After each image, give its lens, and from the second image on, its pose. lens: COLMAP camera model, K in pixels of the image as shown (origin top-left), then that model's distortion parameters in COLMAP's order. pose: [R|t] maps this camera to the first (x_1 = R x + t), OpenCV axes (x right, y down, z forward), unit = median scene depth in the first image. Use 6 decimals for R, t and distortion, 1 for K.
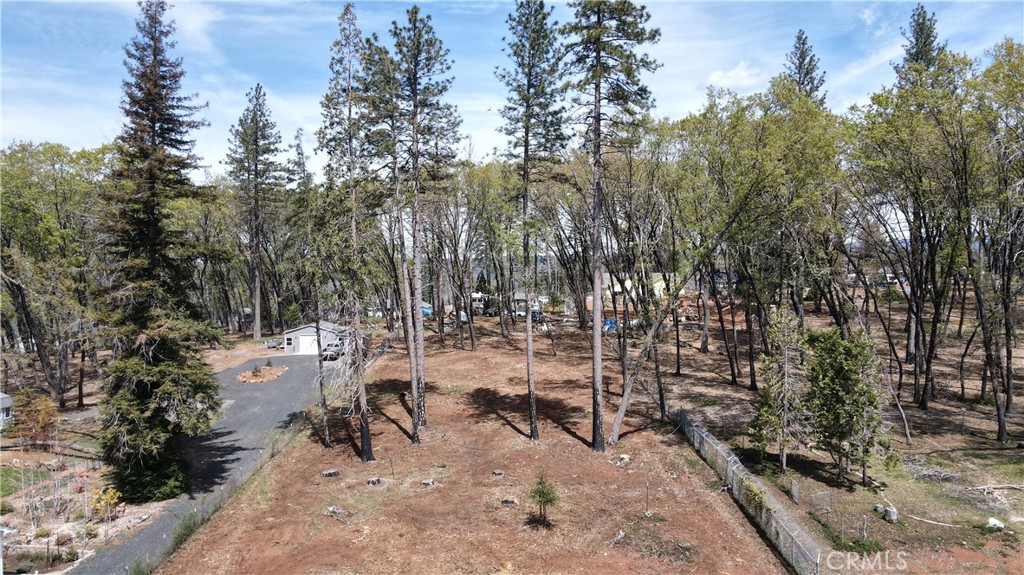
lens RADIAL K [[750.1, 0, 511.6], [0, 750.1, 282.6], [0, 0, 1]] dist [0.001729, 0.023905]
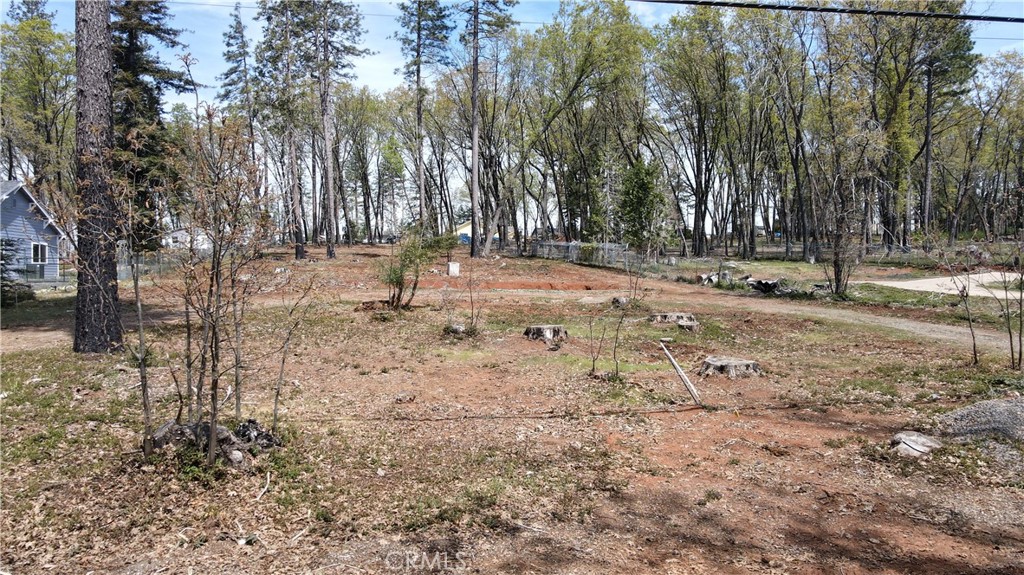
lens RADIAL K [[750.1, 0, 512.4], [0, 750.1, 283.3], [0, 0, 1]] dist [0.001729, 0.023905]
pose [[0.973776, 0.004233, 0.227468, -0.125434], [-0.003320, 0.999985, -0.004393, 0.271825], [-0.227484, 0.003523, 0.973776, -0.322158]]
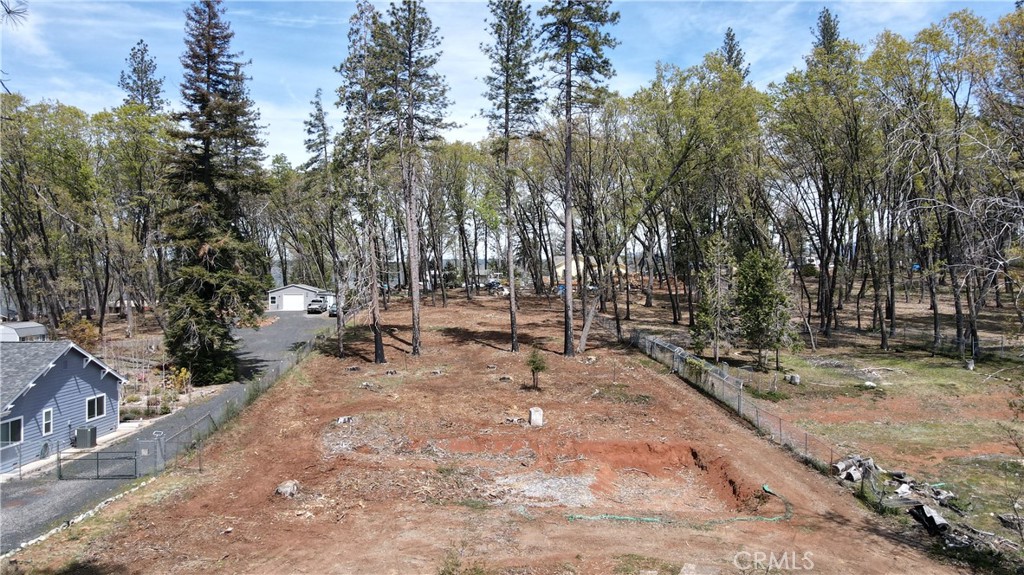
lens RADIAL K [[750.1, 0, 510.1], [0, 750.1, 282.3], [0, 0, 1]] dist [0.001729, 0.023905]
pose [[0.996649, 0.002124, 0.081770, -0.079630], [-0.001626, 0.999980, -0.006163, 0.110183], [-0.081781, 0.006009, 0.996632, -0.209275]]
